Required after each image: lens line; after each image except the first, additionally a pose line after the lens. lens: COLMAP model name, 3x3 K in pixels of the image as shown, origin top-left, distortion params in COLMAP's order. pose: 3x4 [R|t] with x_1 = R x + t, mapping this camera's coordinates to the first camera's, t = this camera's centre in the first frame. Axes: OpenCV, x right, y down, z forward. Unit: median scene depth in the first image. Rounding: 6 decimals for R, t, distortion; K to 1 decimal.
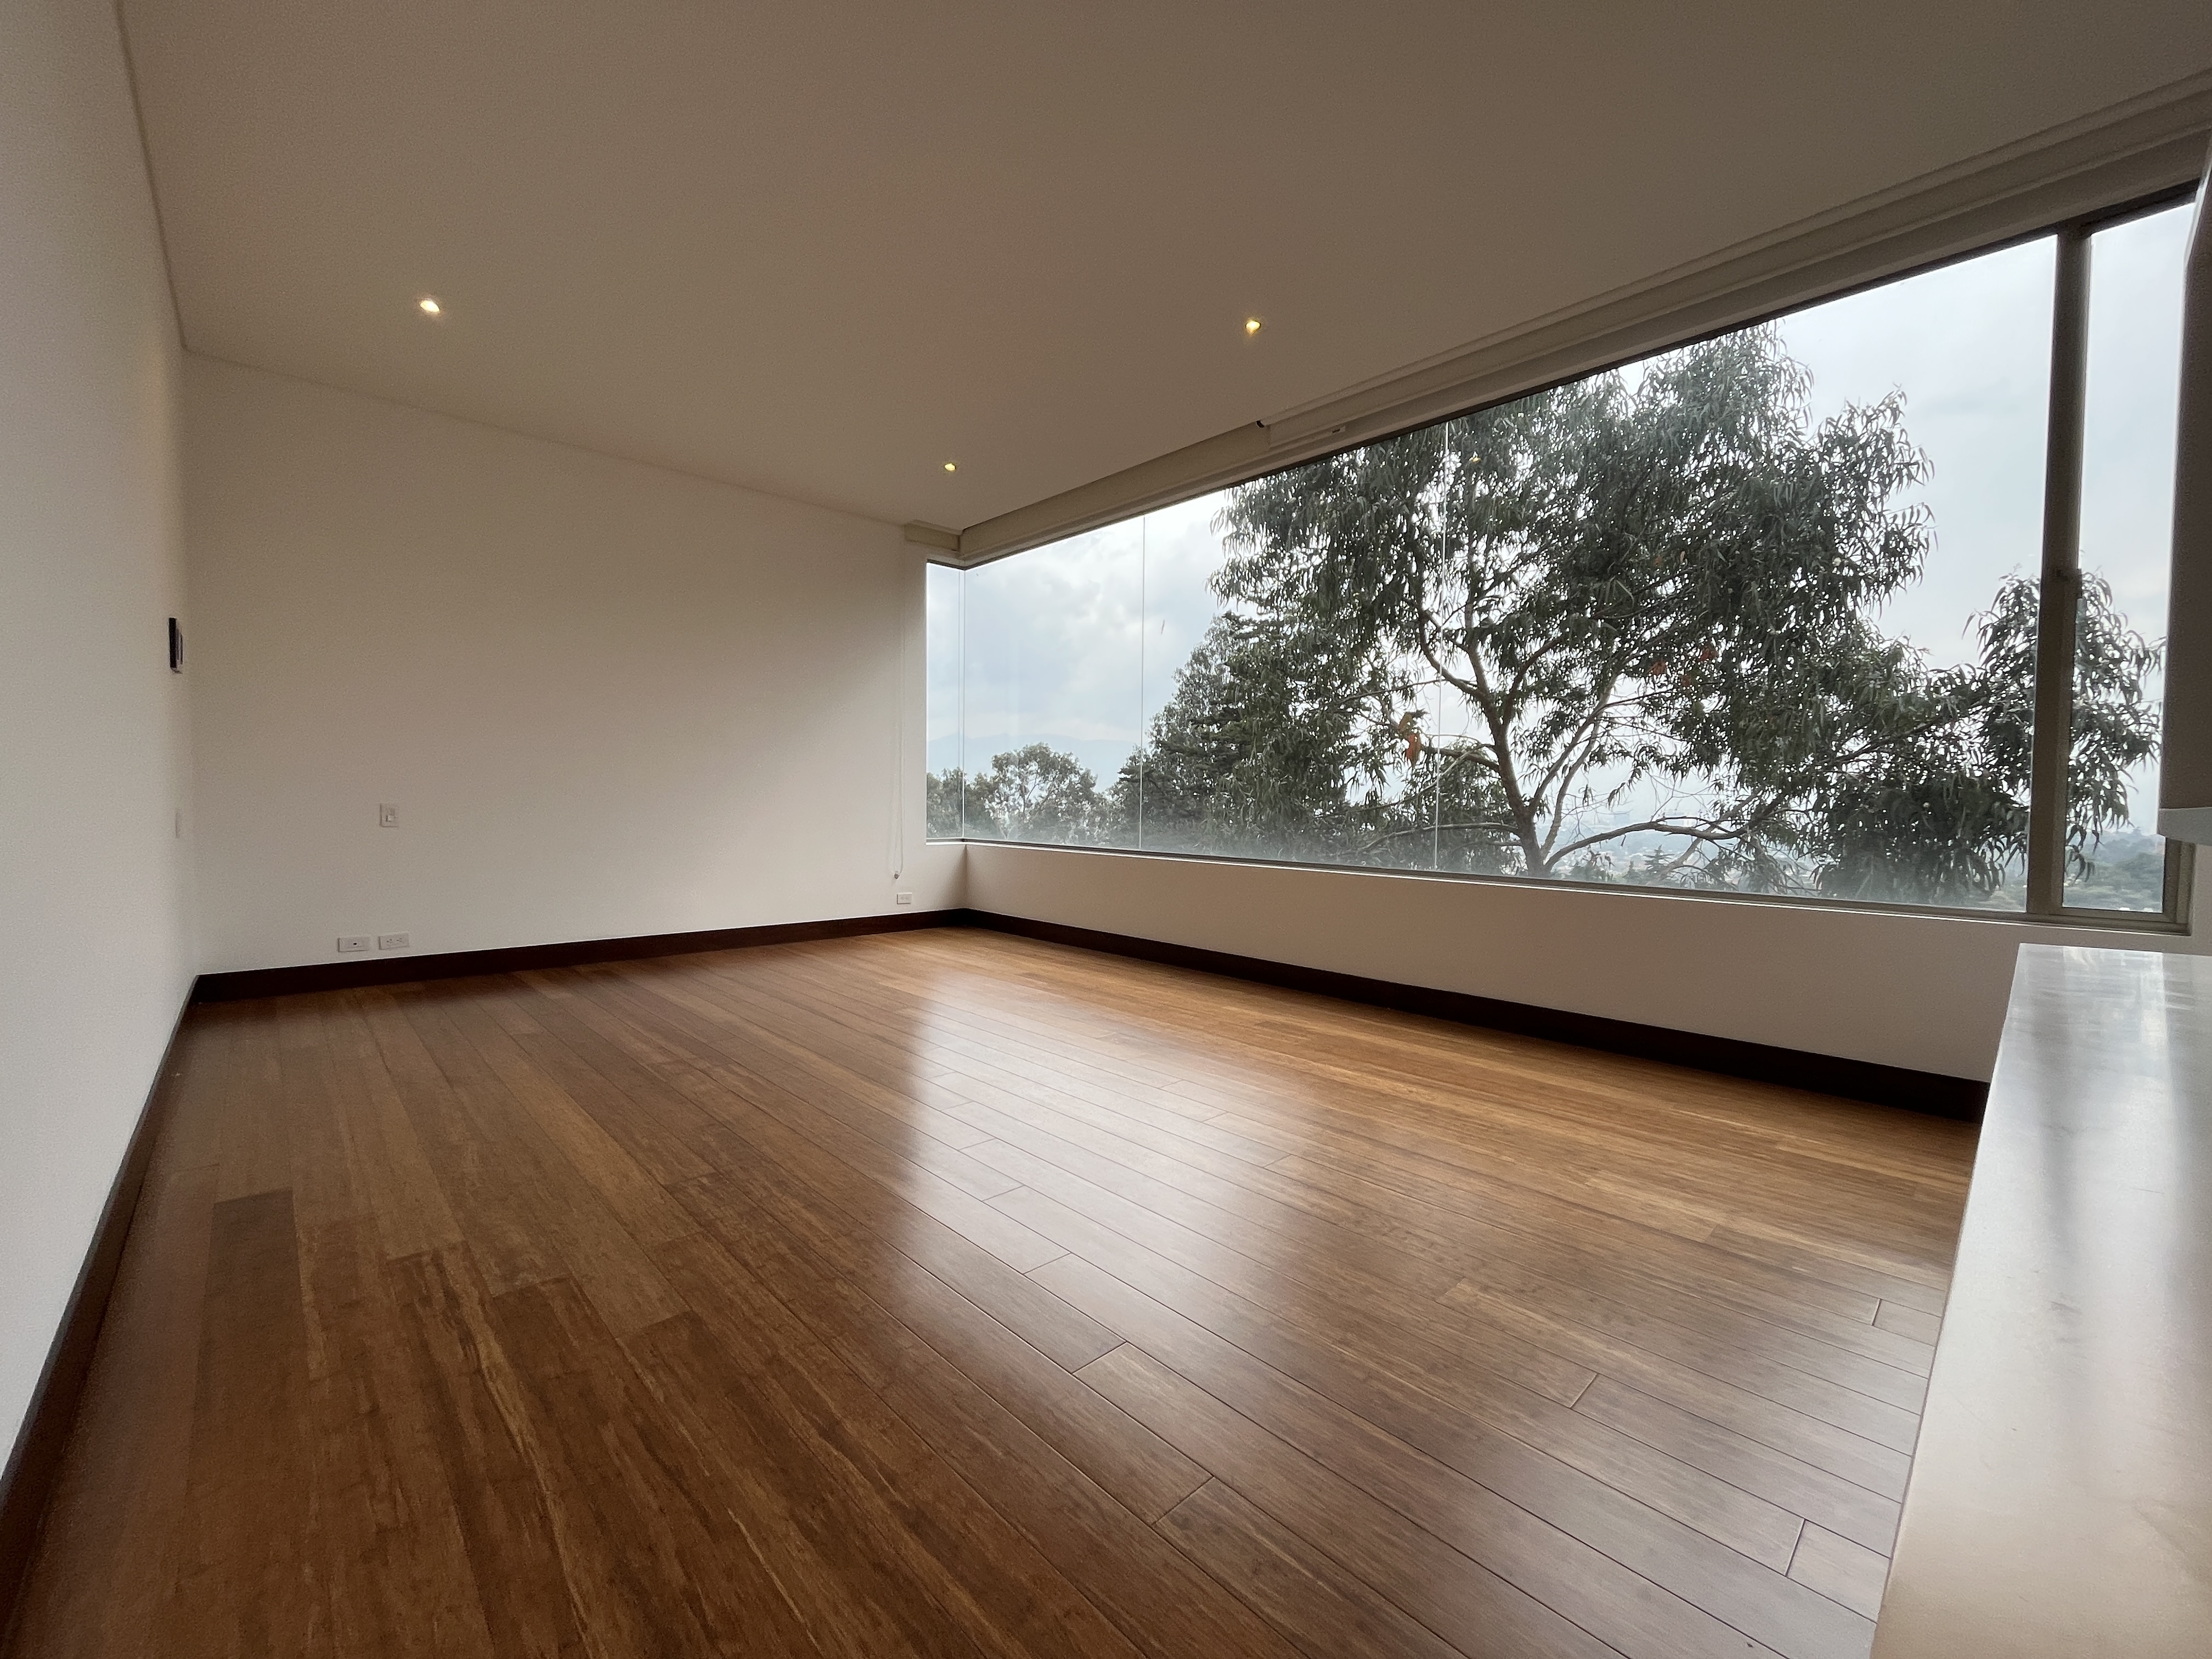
lens RADIAL K [[891.1, 0, 1083.2], [0, 891.1, 822.1], [0, 0, 1]] dist [-0.001387, 0.000074]
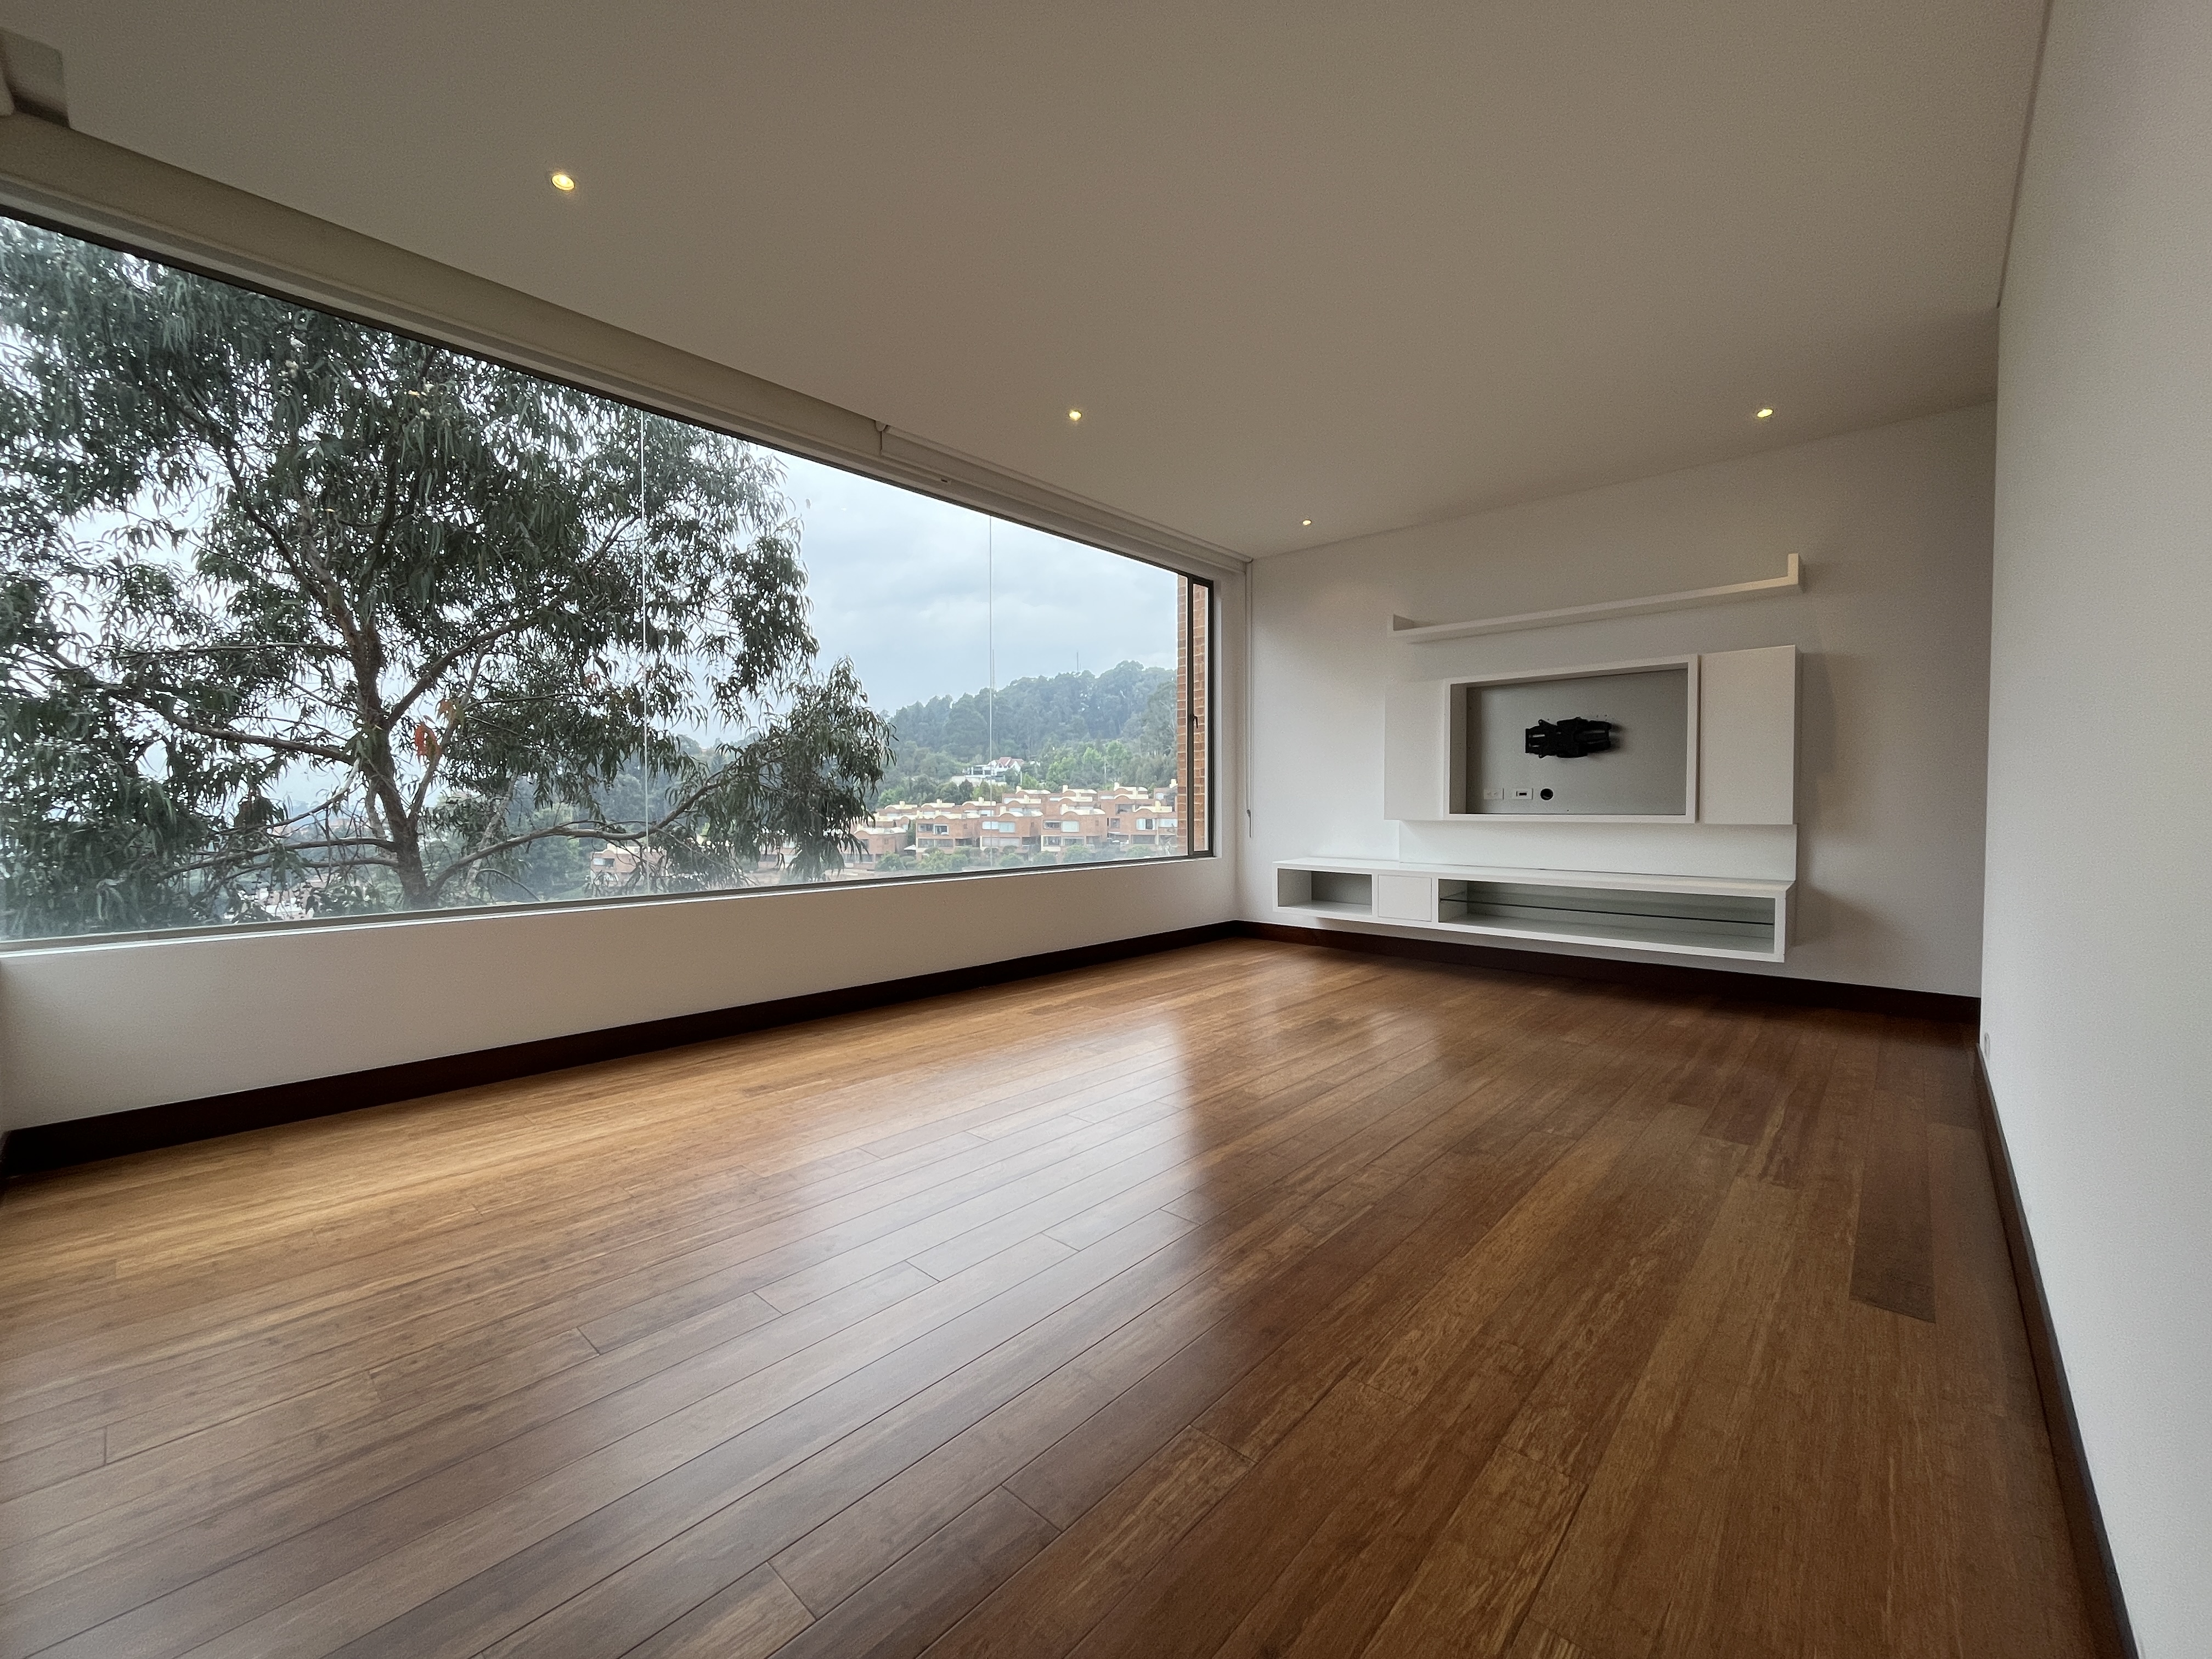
lens RADIAL K [[891.1, 0, 1097.0], [0, 891.1, 811.7], [0, 0, 1]] dist [-0.001387, 0.000074]
pose [[-0.082217, -0.022554, 0.996359, -1.844750], [0.025877, 0.999359, 0.024757, -0.119497], [-0.996278, 0.027818, -0.081580, 1.958277]]
